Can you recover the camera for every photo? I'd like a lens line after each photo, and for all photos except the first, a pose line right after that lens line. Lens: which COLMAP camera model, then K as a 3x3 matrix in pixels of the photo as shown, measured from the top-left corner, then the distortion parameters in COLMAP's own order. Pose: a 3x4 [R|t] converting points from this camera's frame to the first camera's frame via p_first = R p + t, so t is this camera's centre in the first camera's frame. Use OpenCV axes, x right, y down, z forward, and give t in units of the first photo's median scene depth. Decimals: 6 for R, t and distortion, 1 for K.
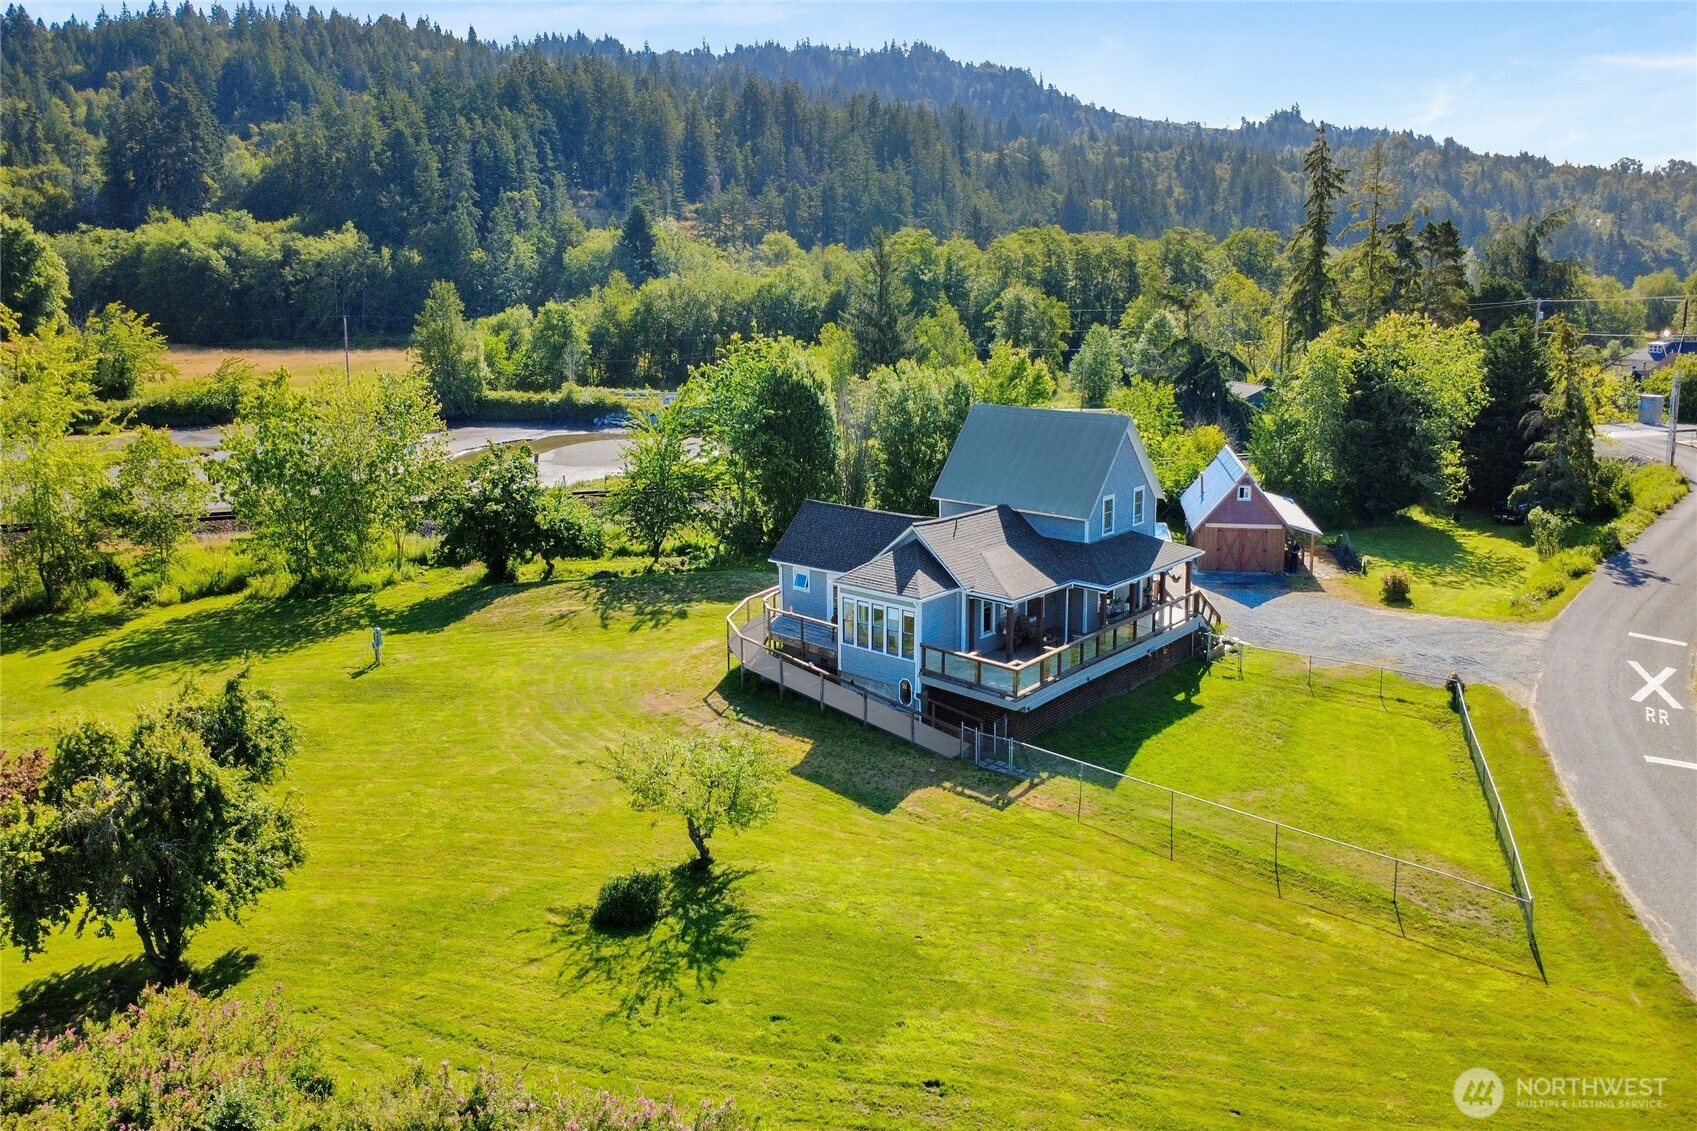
lens RADIAL K [[1388.1, 0, 855.1], [0, 1388.1, 603.3], [0, 0, 1]] dist [-0.003684, -0.005138]
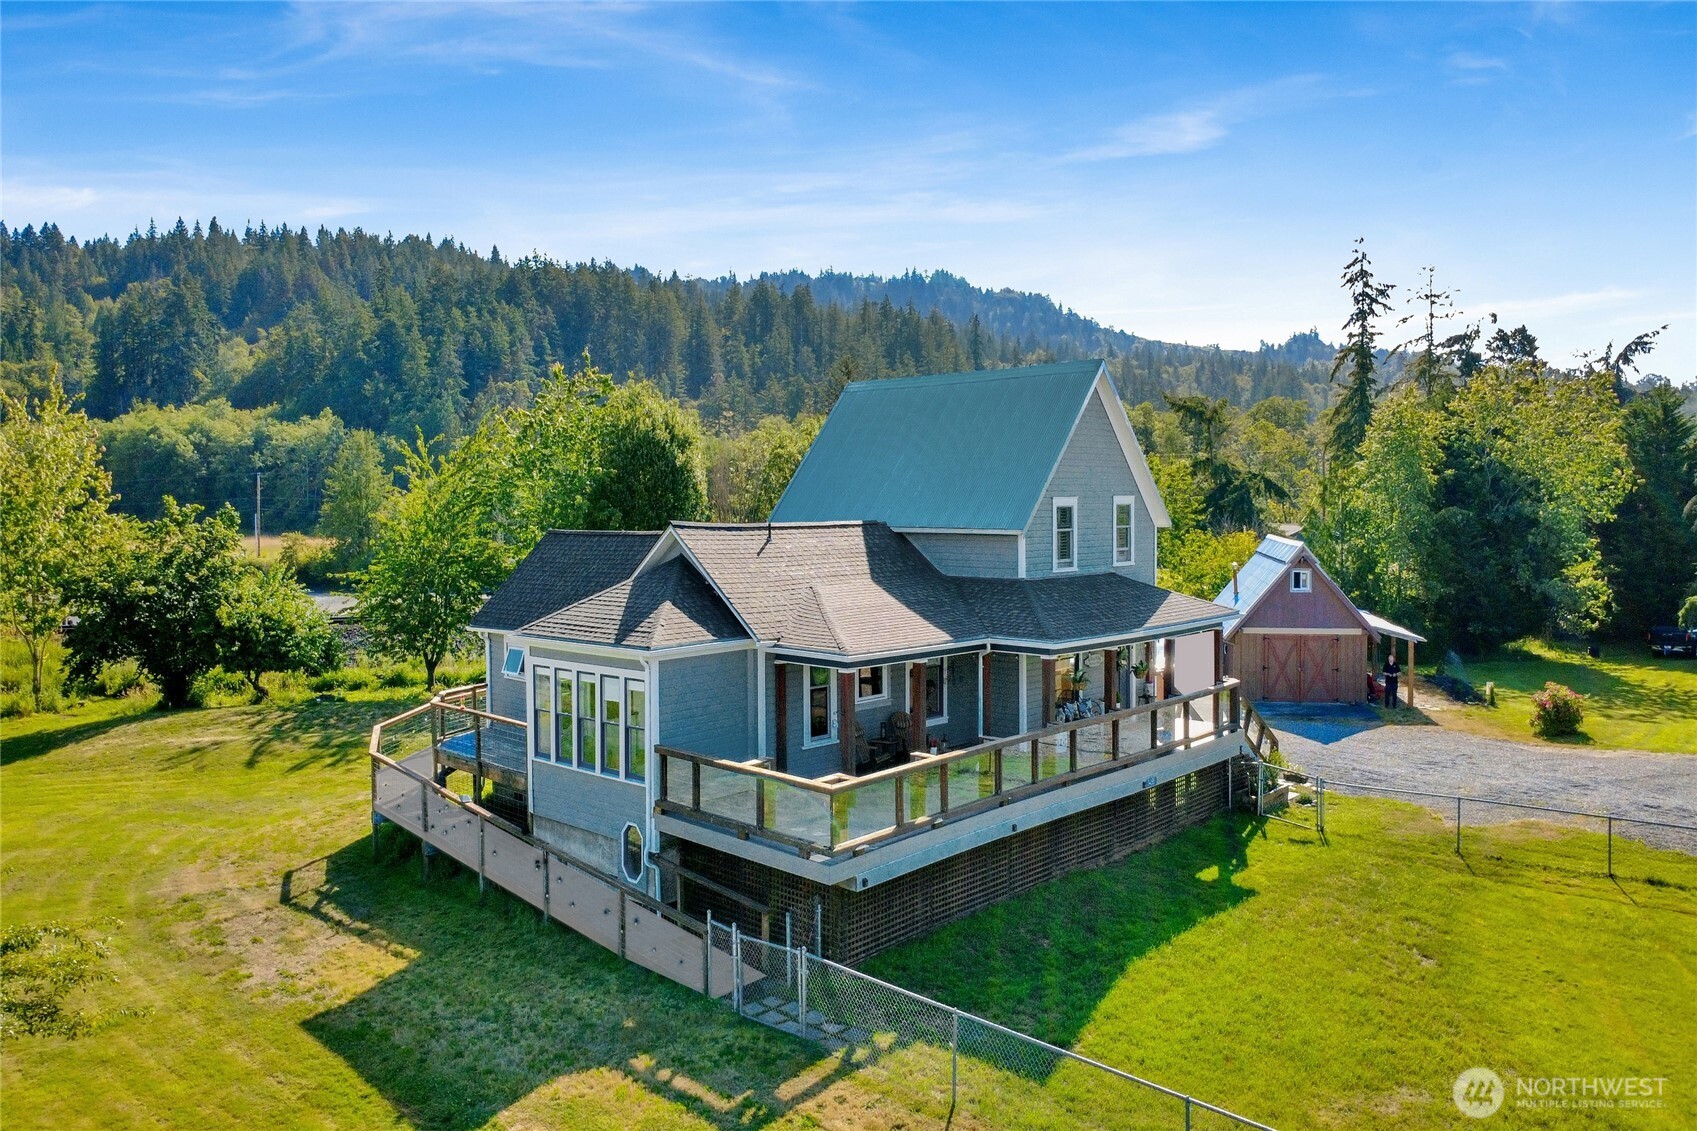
lens RADIAL K [[1388.1, 0, 855.1], [0, 1388.1, 603.3], [0, 0, 1]] dist [-0.003684, -0.005138]
pose [[0.999752, 0.002456, -0.022155, 0.052297], [-0.005982, 0.987012, -0.160537, 0.023467], [0.021473, 0.160630, 0.986781, 0.217035]]
